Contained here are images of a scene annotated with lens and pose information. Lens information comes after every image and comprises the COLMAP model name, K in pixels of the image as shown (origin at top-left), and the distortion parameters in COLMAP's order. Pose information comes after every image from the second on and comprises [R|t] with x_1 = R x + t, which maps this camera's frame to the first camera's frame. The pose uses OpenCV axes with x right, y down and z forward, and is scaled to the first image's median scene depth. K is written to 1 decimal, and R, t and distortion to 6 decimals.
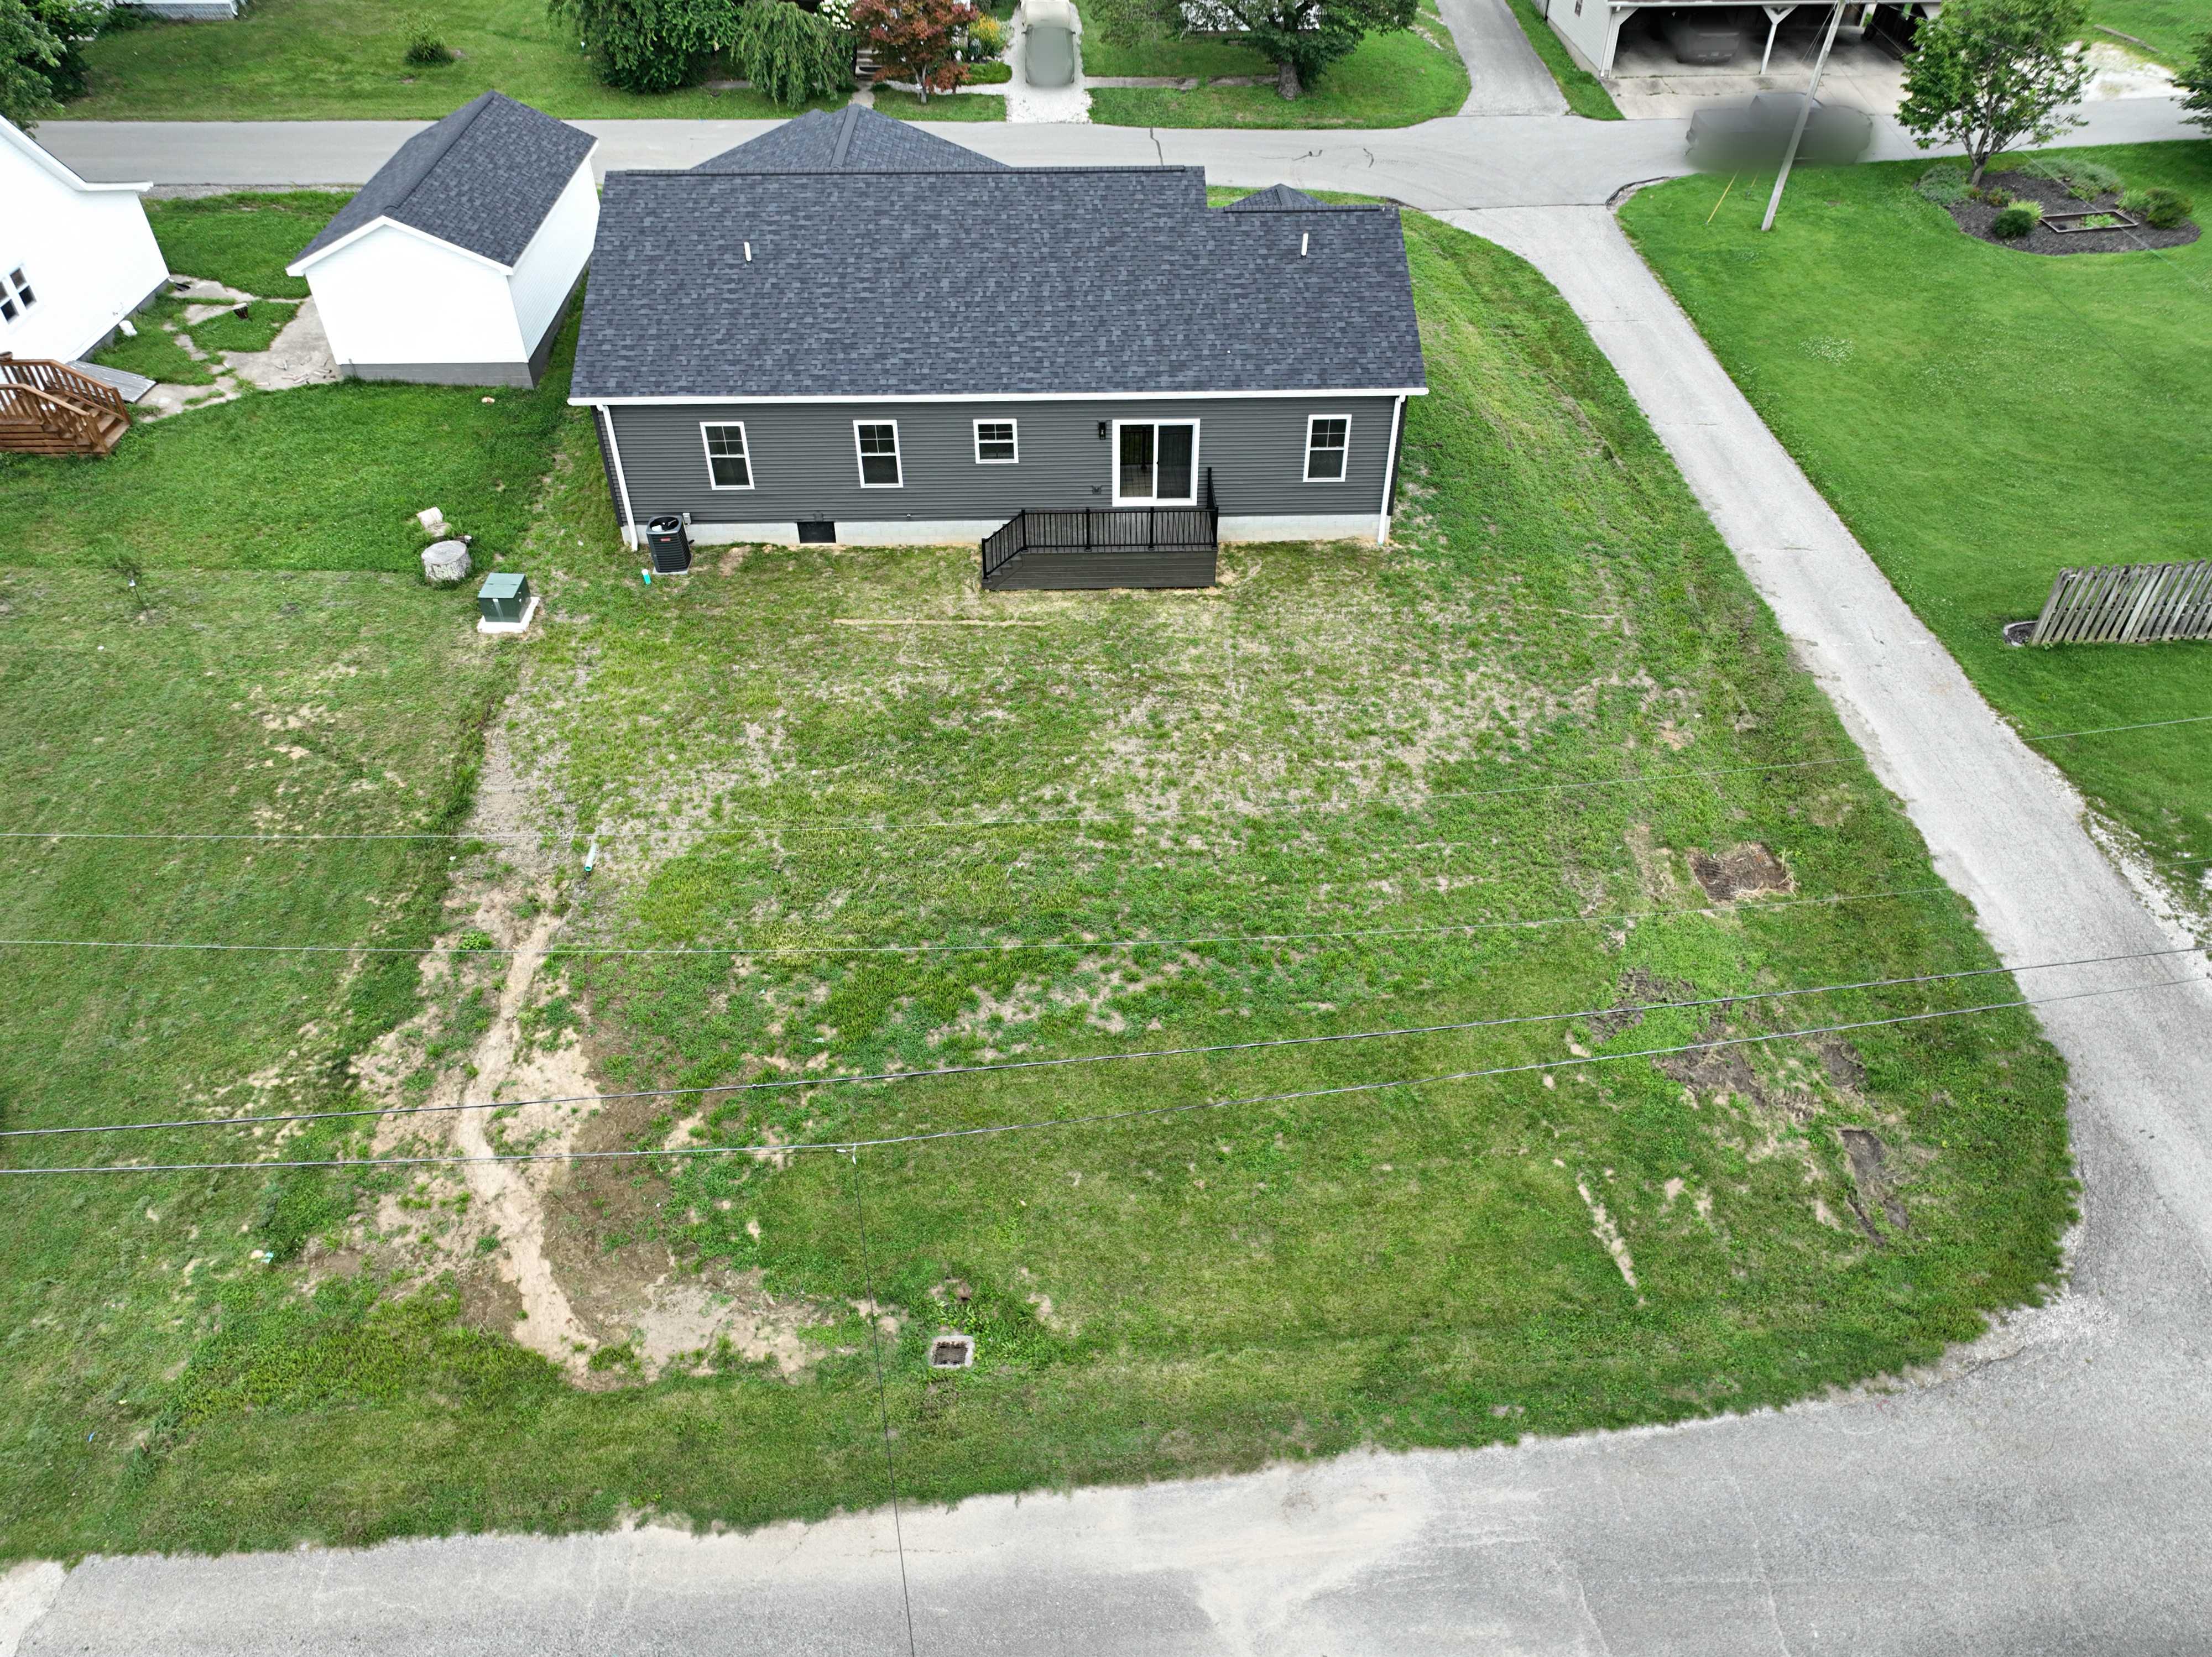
lens RADIAL K [[1567.2, 0, 1106.0], [0, 1567.2, 828.5], [0, 0, 1]] dist [0.001963, 0.008457]
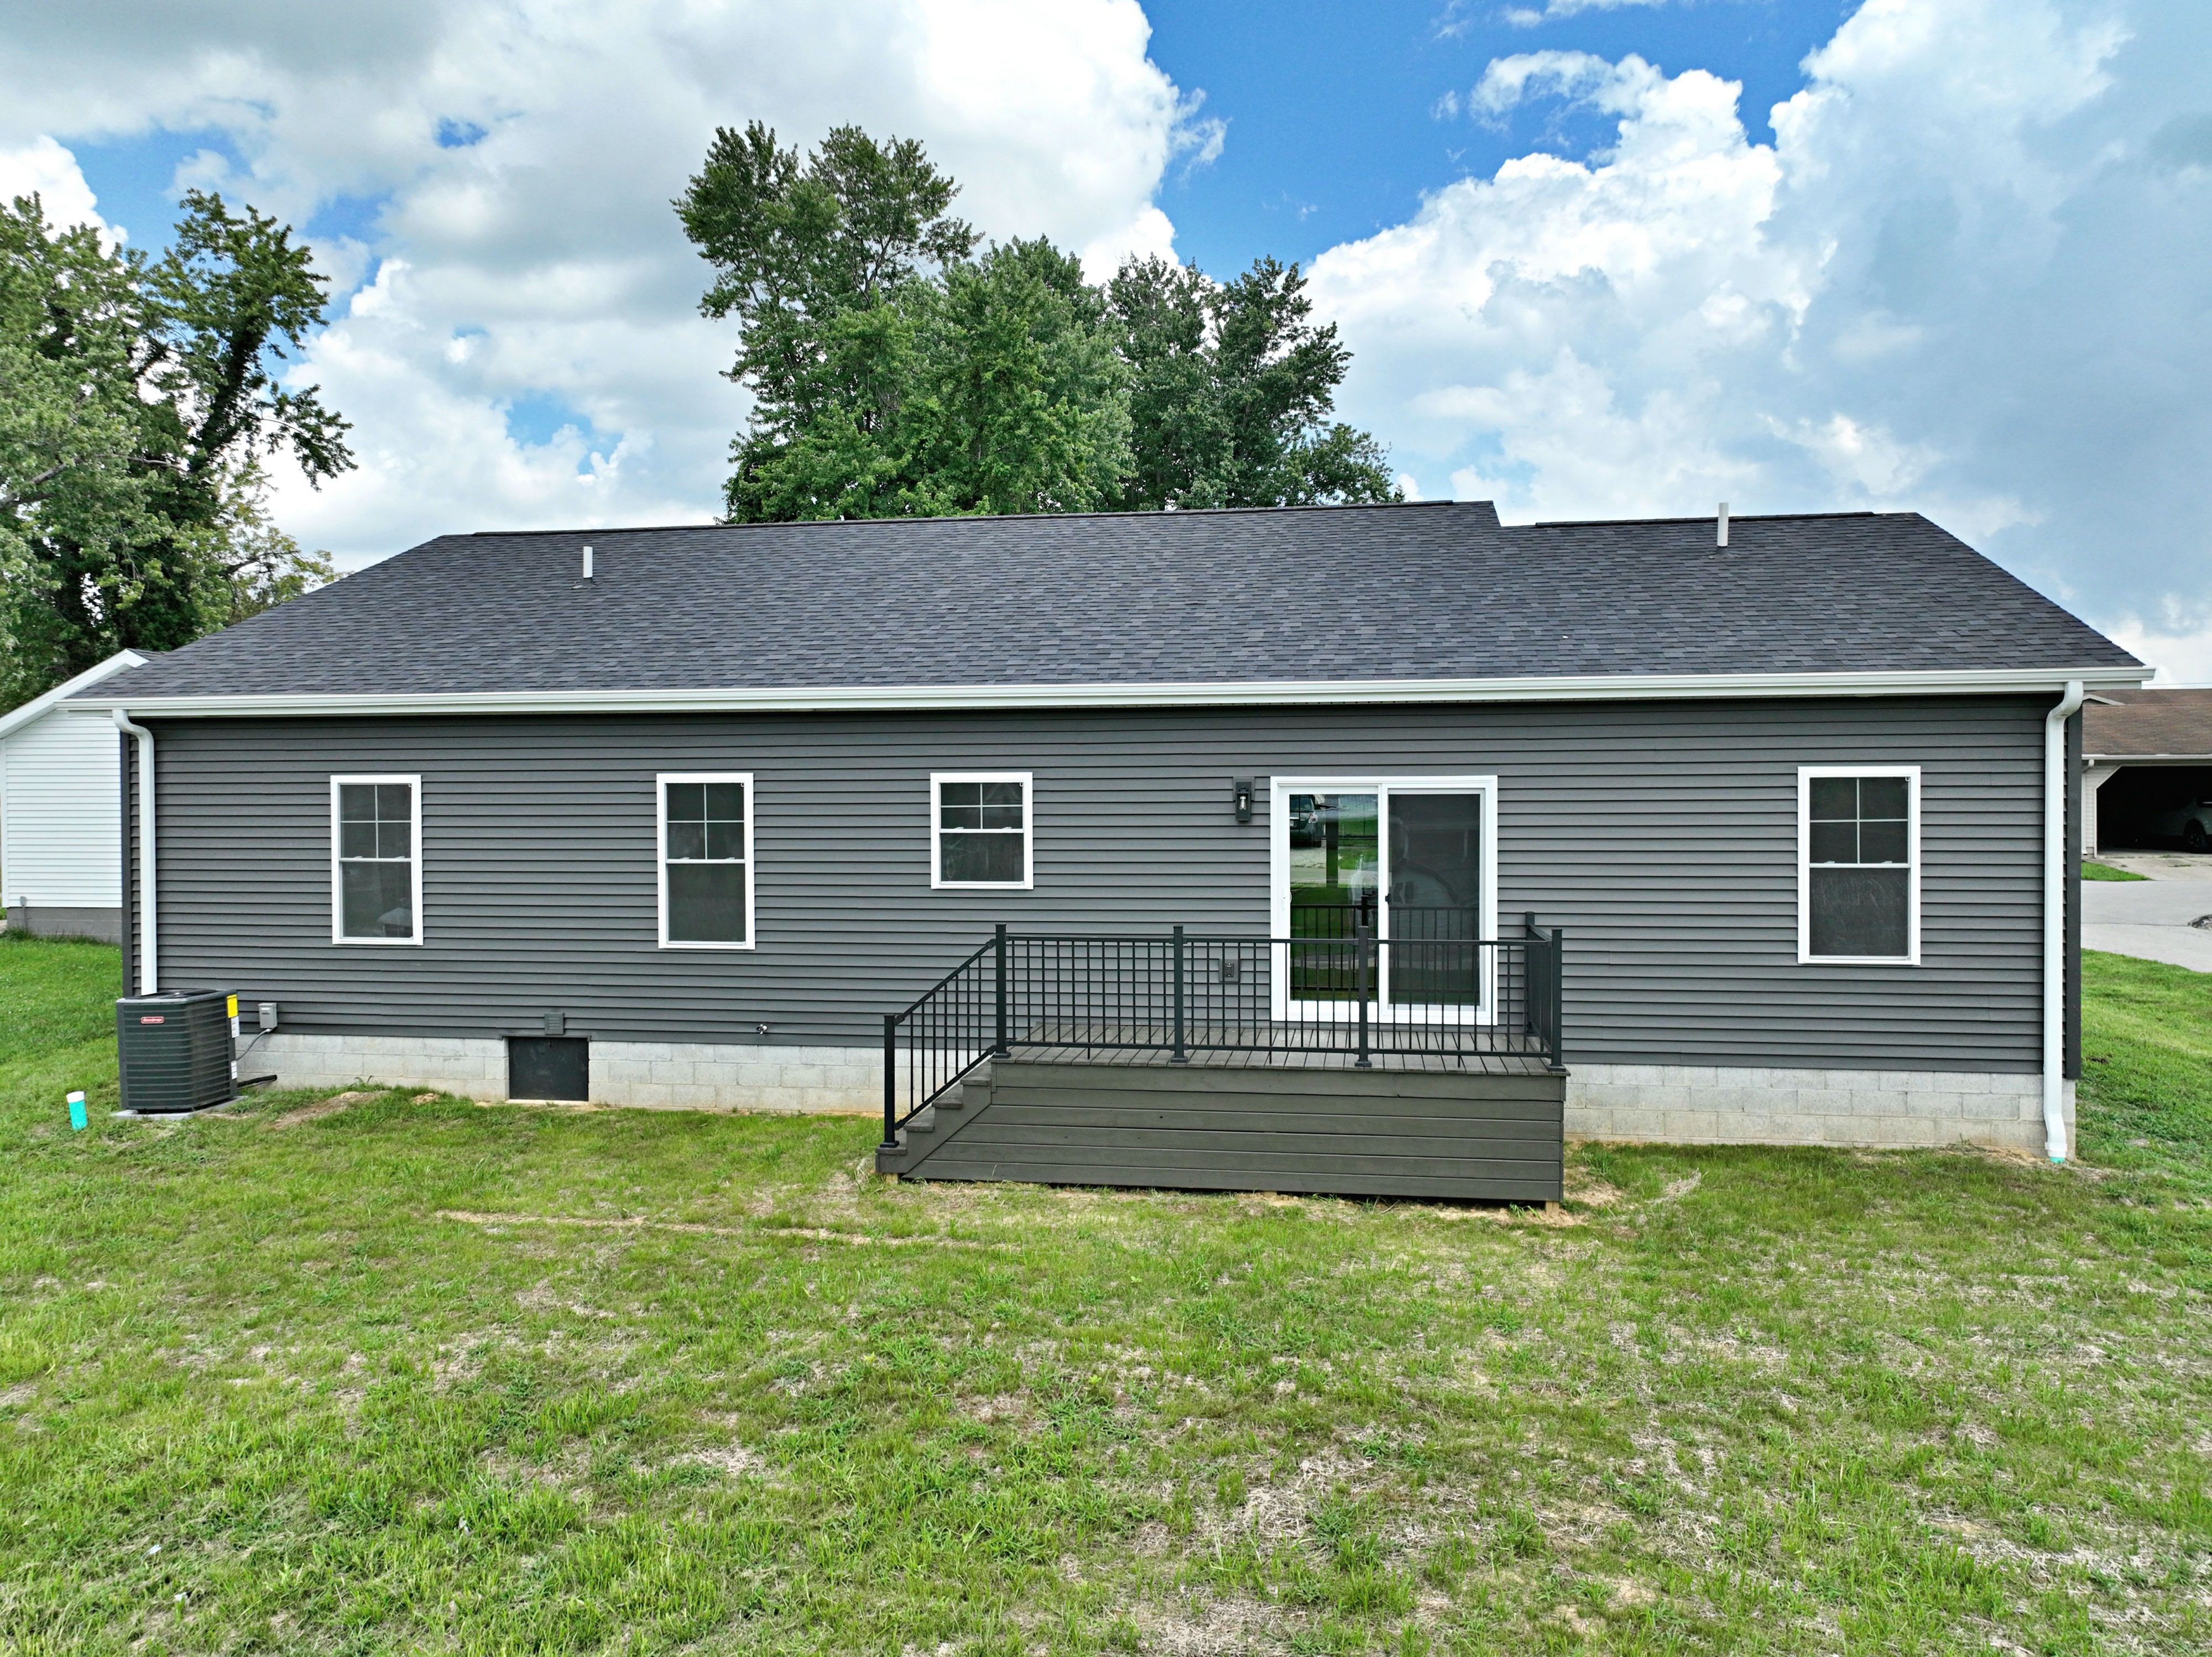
lens RADIAL K [[1567.2, 0, 1106.0], [0, 1567.2, 828.5], [0, 0, 1]] dist [0.001963, 0.008457]
pose [[0.981413, 0.001595, -0.191901, 0.039174], [-0.122569, 0.774653, -0.620395, -0.000703], [0.147667, 0.632385, 0.760450, 0.700316]]
